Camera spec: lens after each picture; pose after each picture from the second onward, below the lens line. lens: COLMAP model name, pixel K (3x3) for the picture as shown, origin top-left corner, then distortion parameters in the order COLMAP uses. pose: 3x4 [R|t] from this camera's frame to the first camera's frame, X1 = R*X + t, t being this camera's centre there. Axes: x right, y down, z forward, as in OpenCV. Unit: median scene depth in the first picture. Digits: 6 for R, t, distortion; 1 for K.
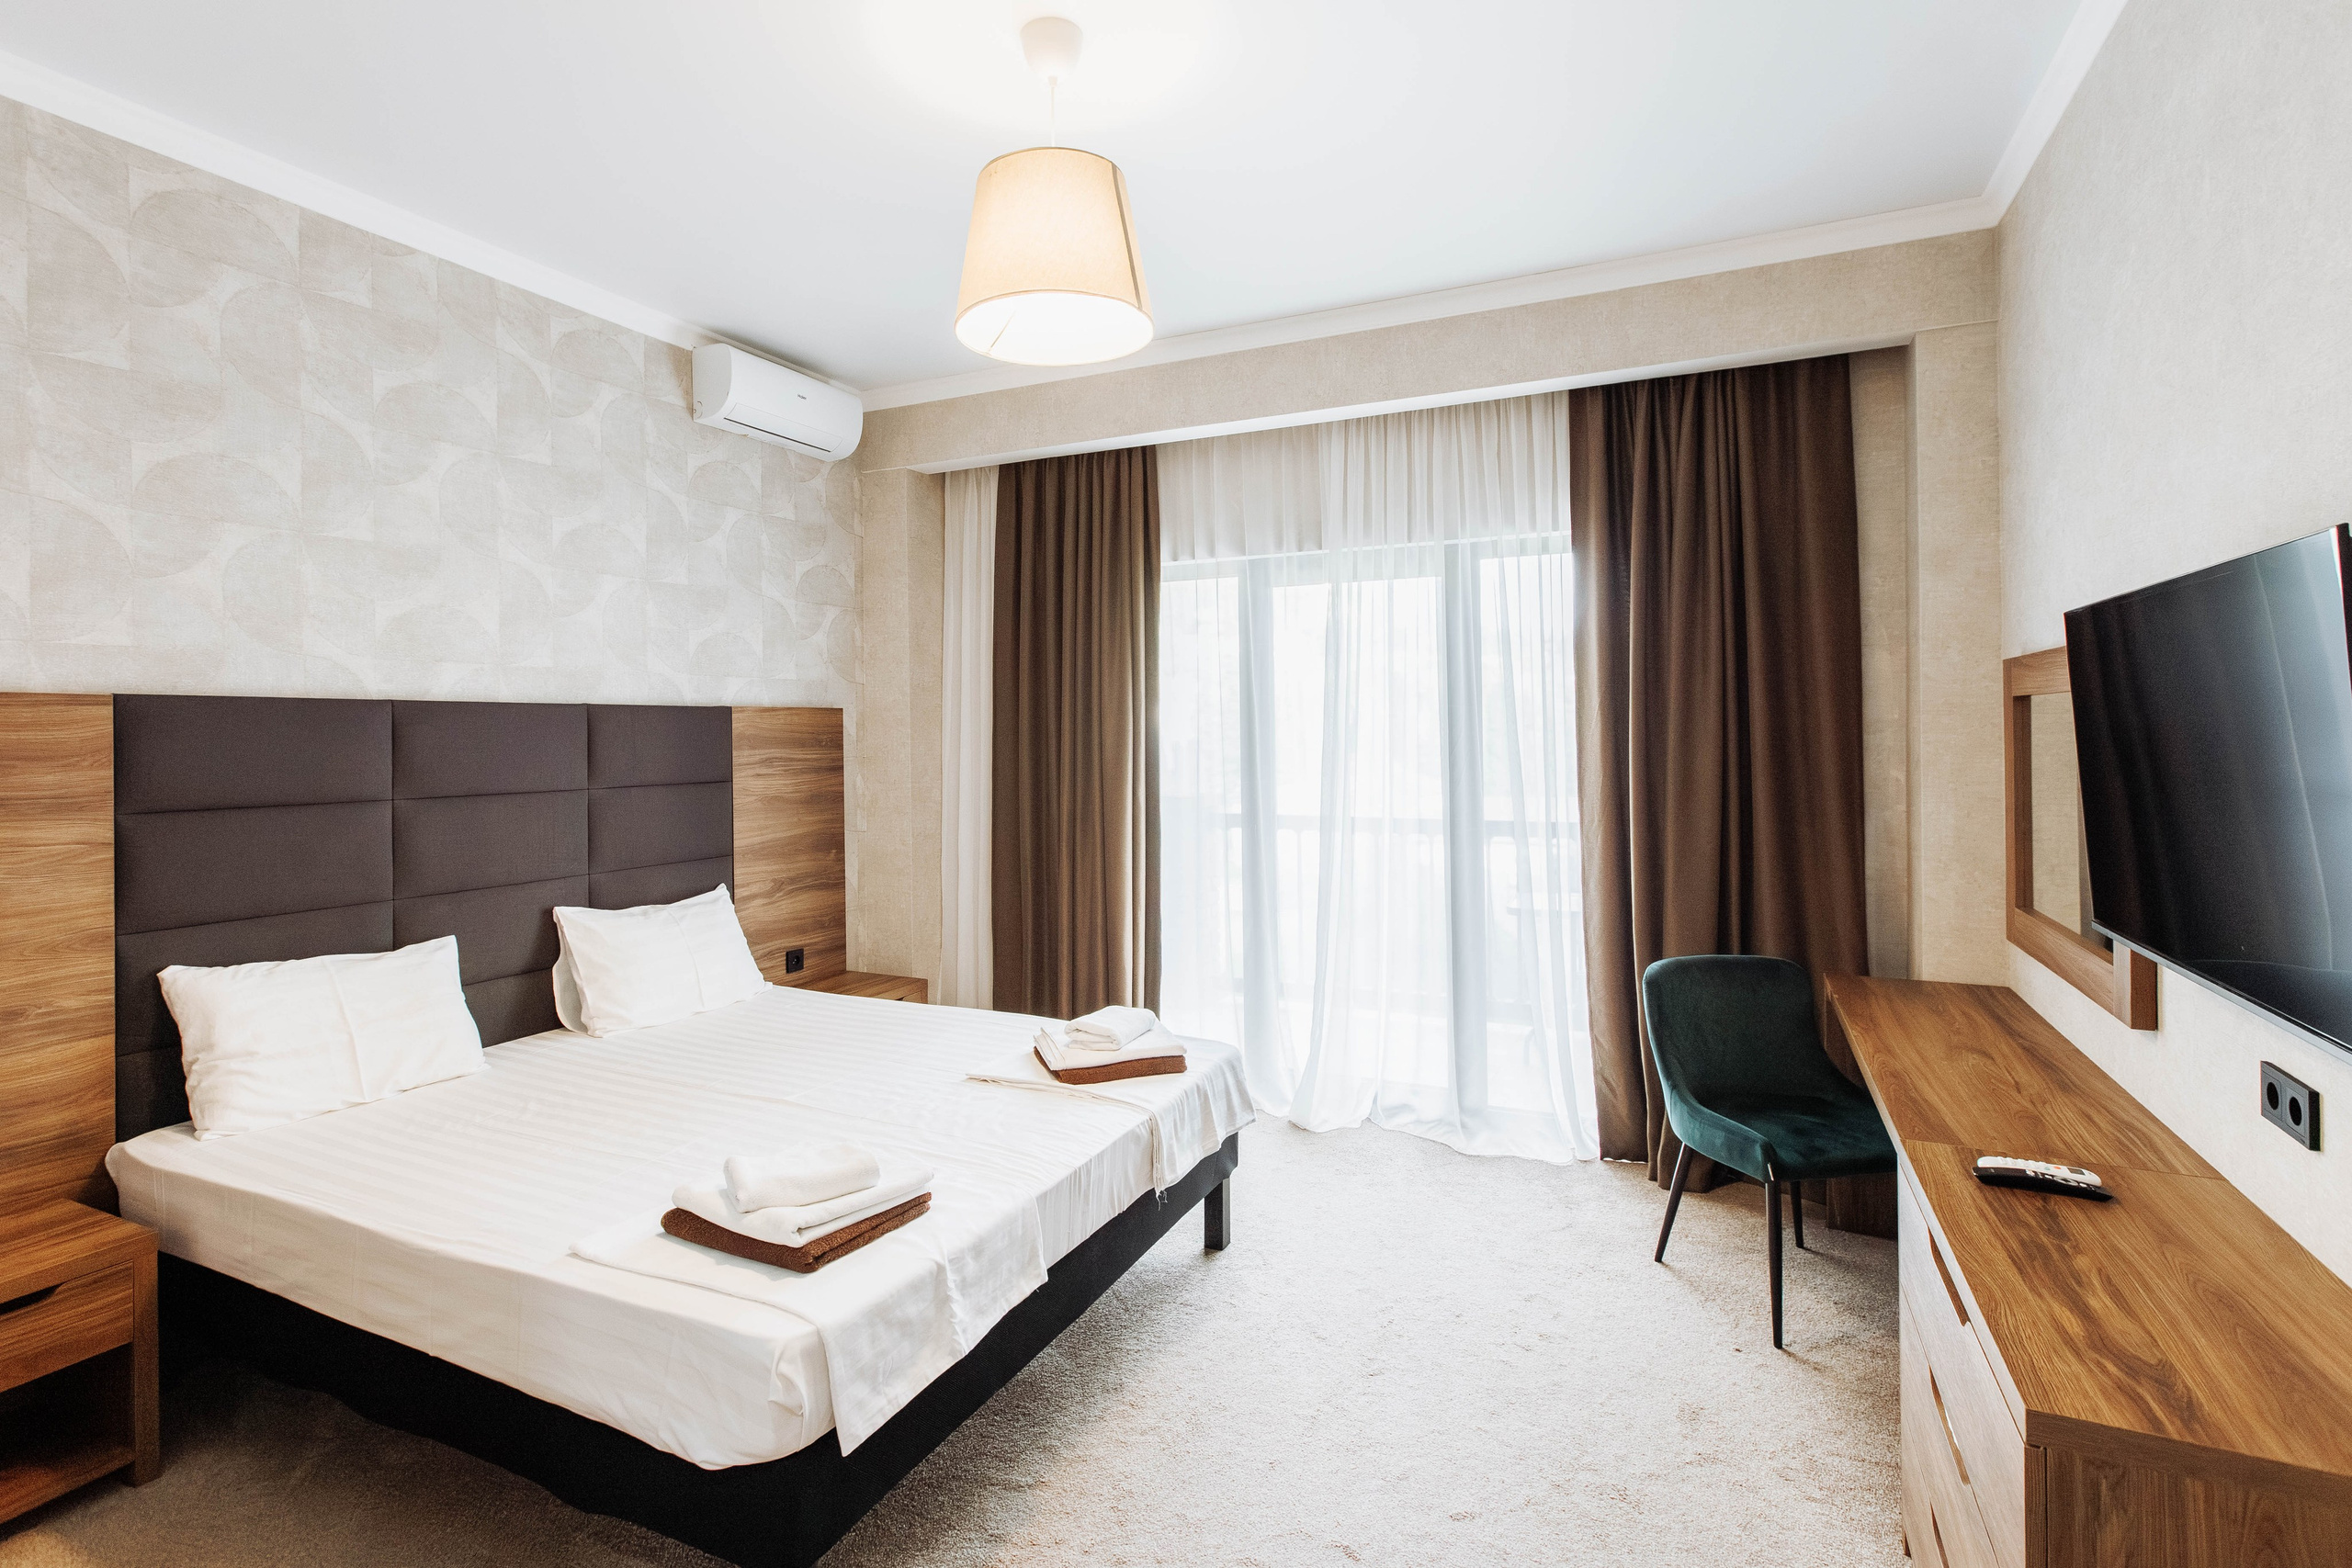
lens RADIAL K [[1114.5, 0, 1177.6], [0, 1114.5, 735.0], [0, 0, 1]] dist [-0.000253, -0.001275]
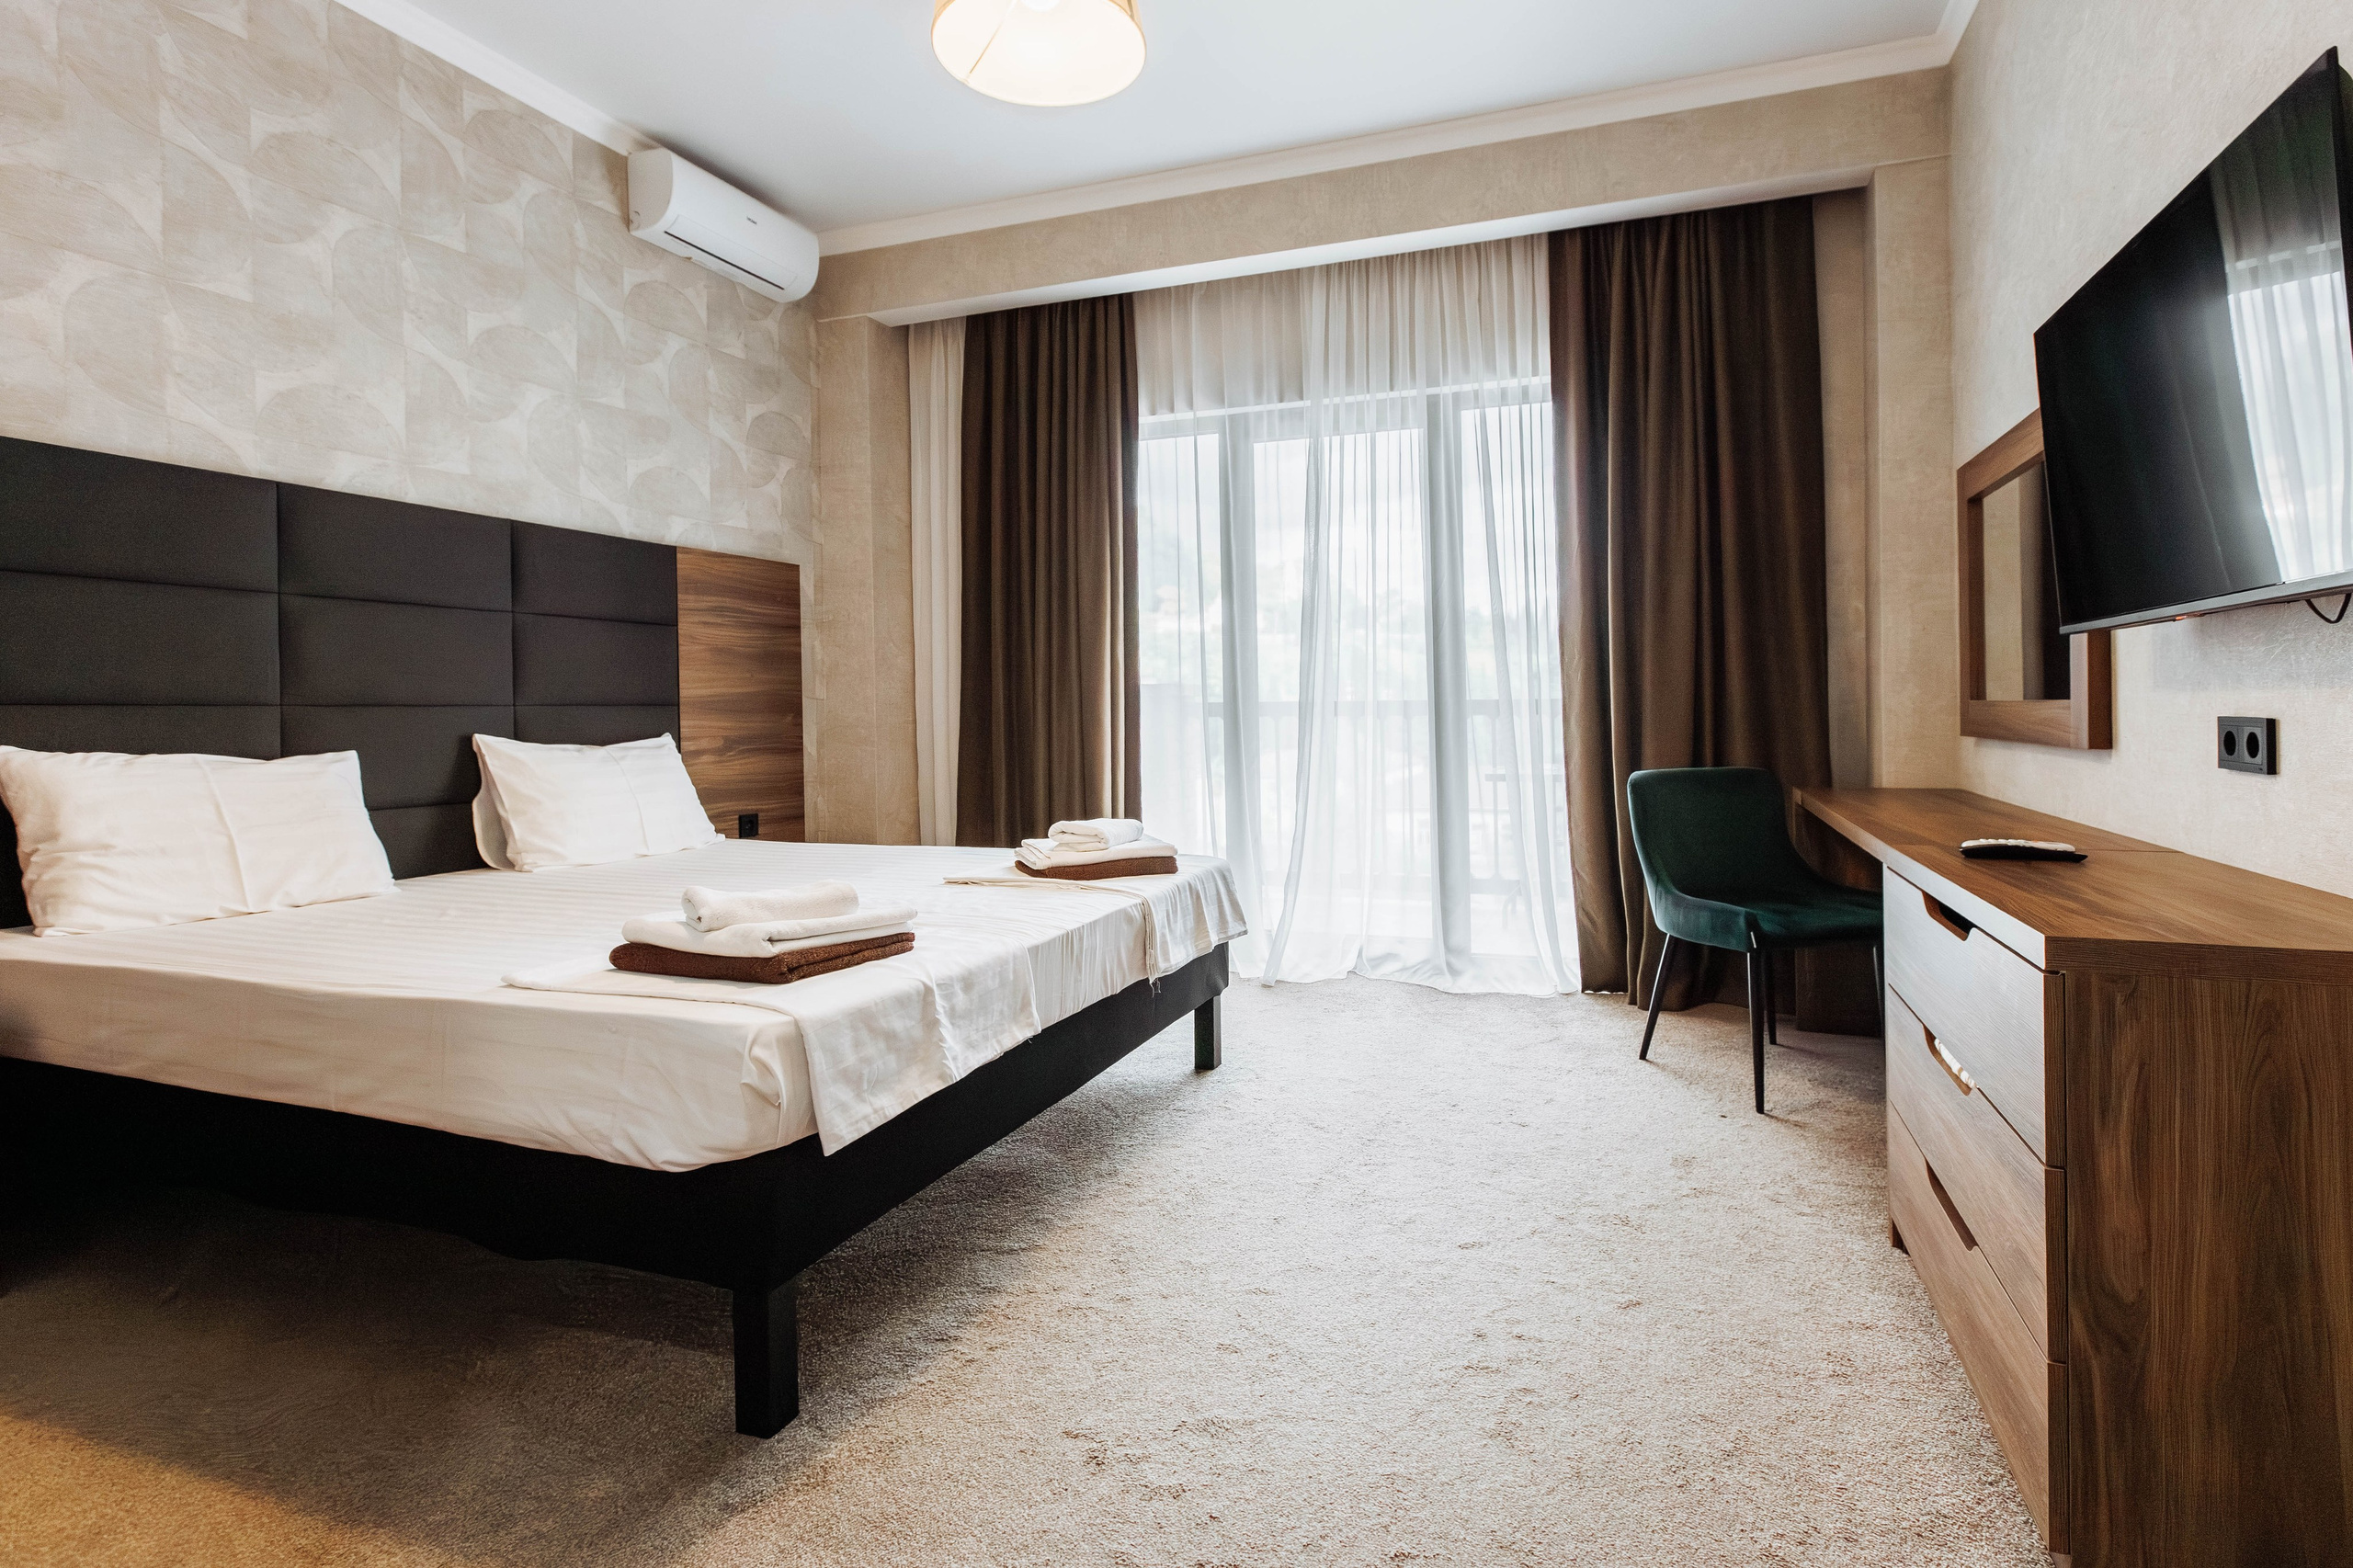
lens RADIAL K [[1118.1, 0, 1264.8], [0, 1118.1, 725.6], [0, 0, 1]] dist [0.000624, -0.001384]
pose [[0.993839, -0.005793, 0.110681, -0.022456], [0.005042, 0.999962, 0.007066, 0.160276], [-0.110718, -0.006464, 0.993831, 0.026457]]
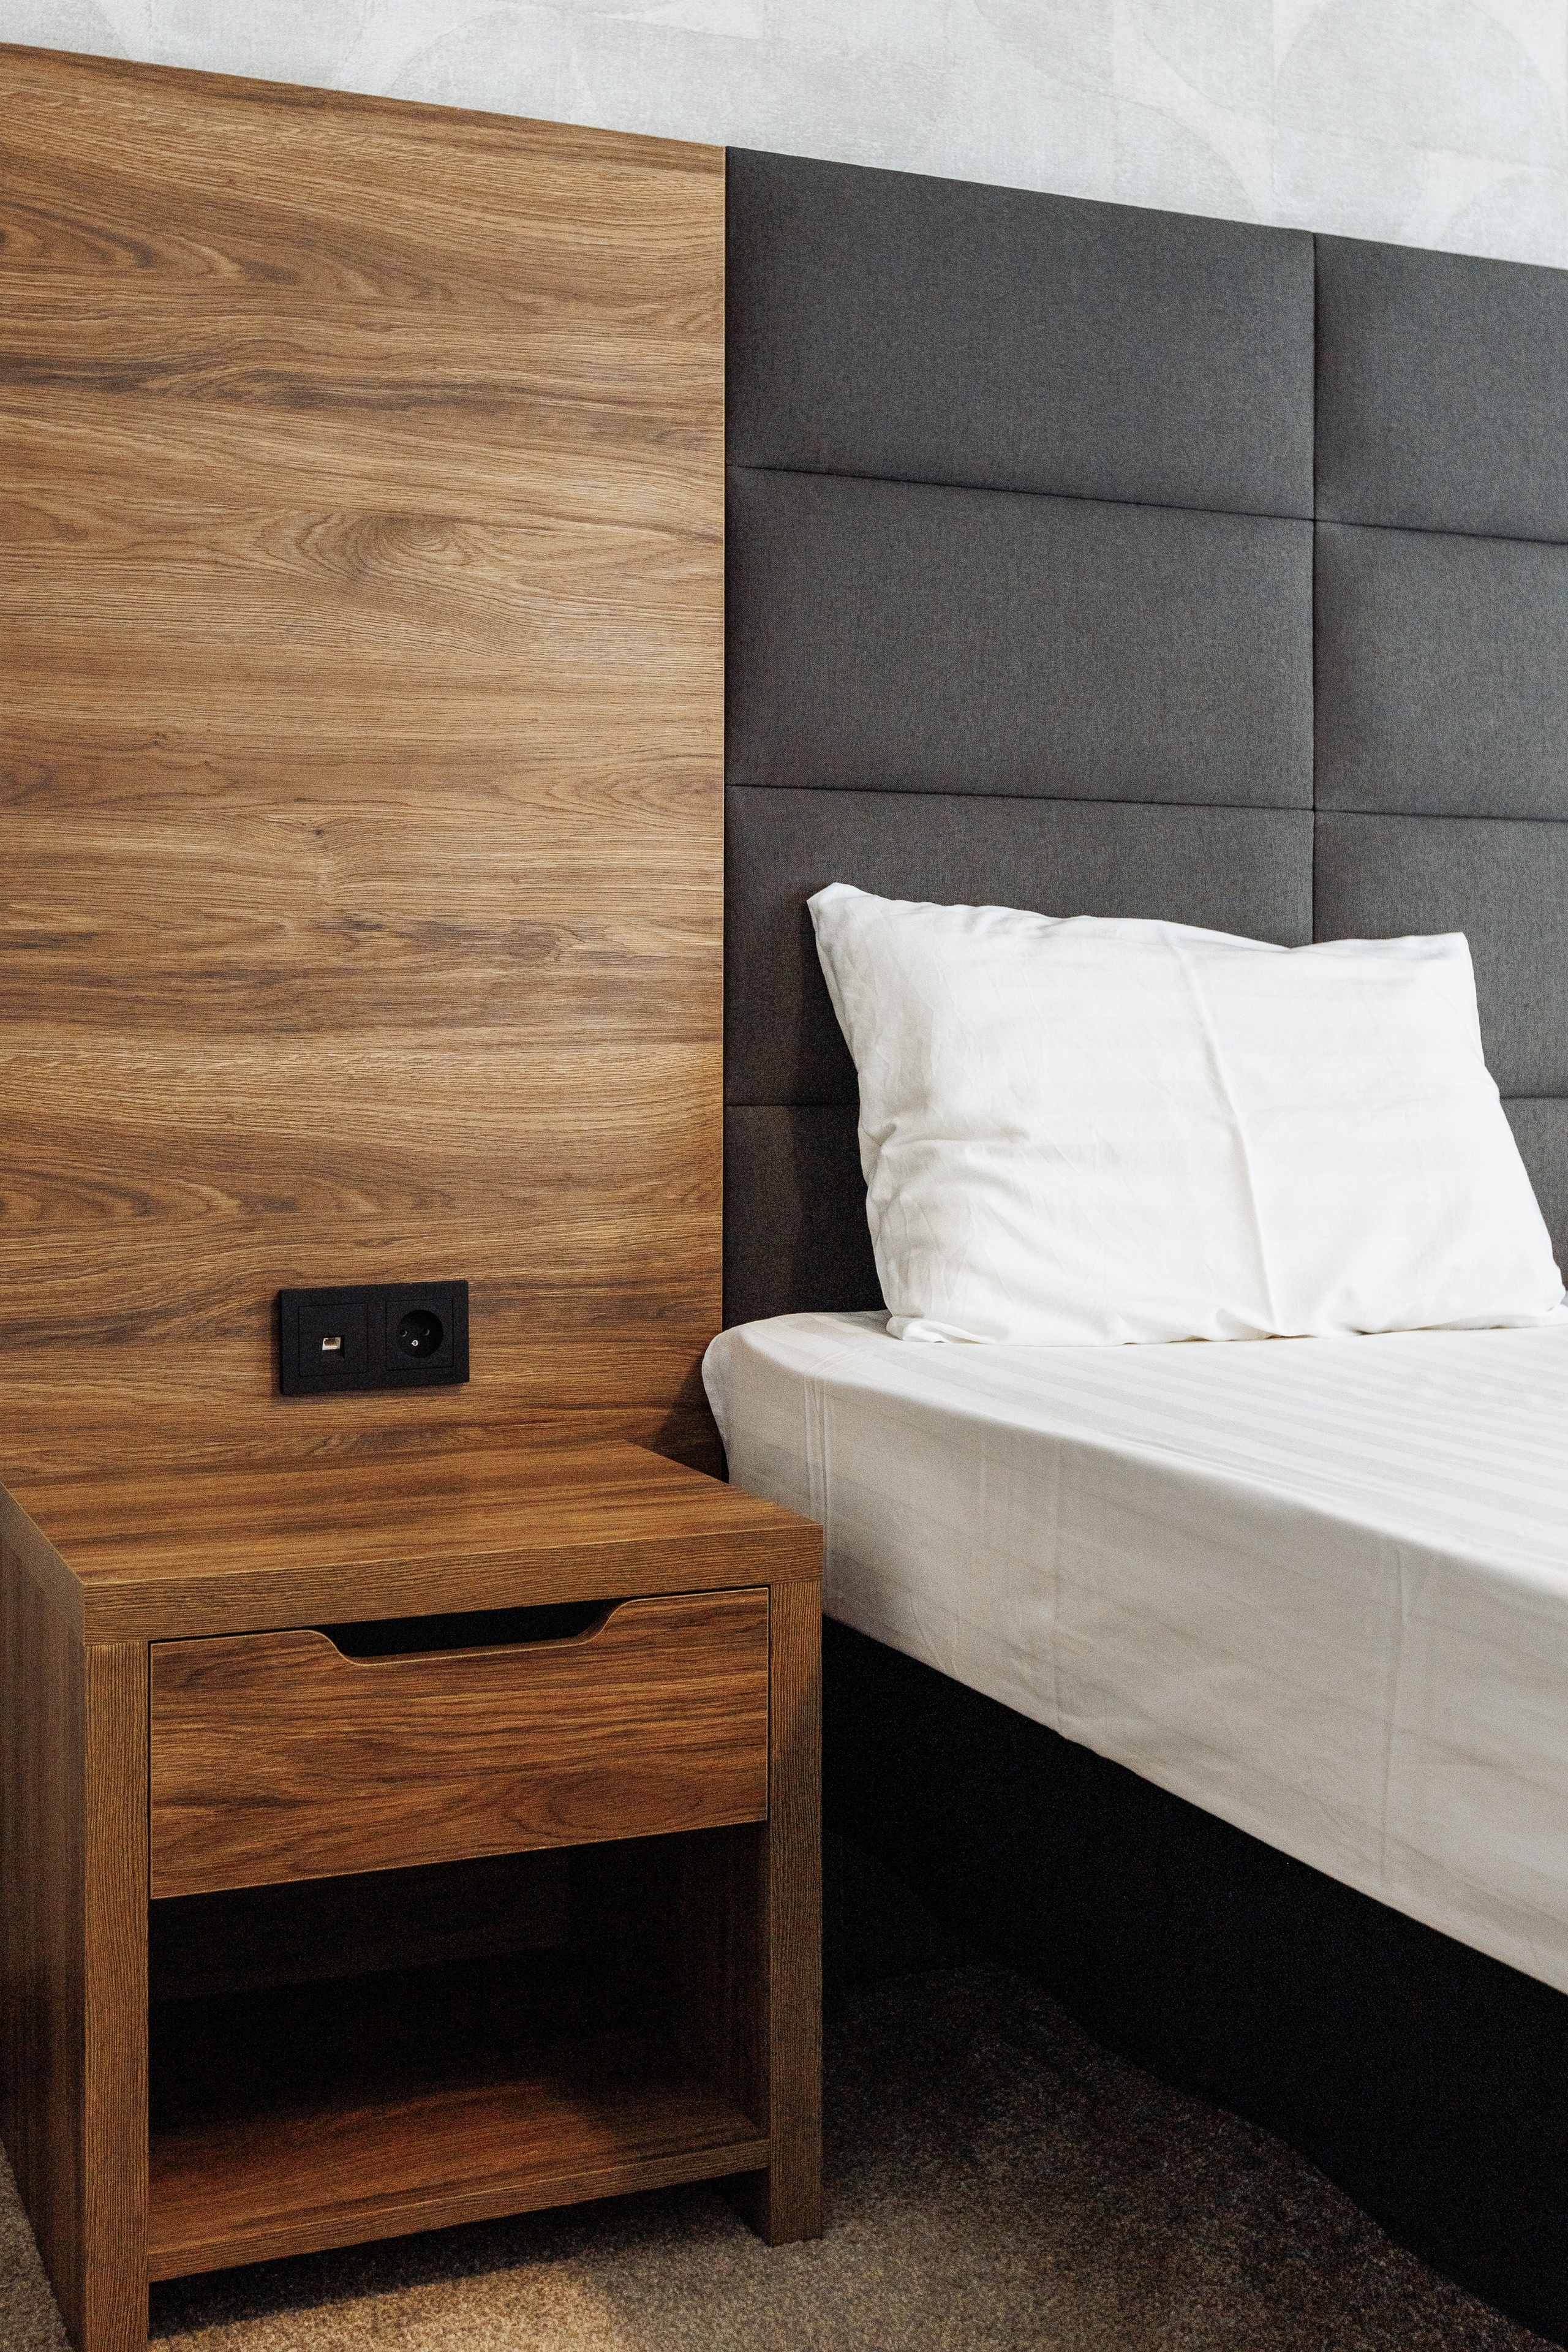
lens RADIAL K [[2547.4, 0, 784.0], [0, 2547.4, 1176.0], [0, 0, 1]] dist [-0.006768, -0.001689]
pose [[0.753512, 0.035672, -0.656465, -0.308085], [-0.008041, 0.998952, 0.045053, 0.223589], [0.657385, -0.028669, 0.753010, 0.301567]]
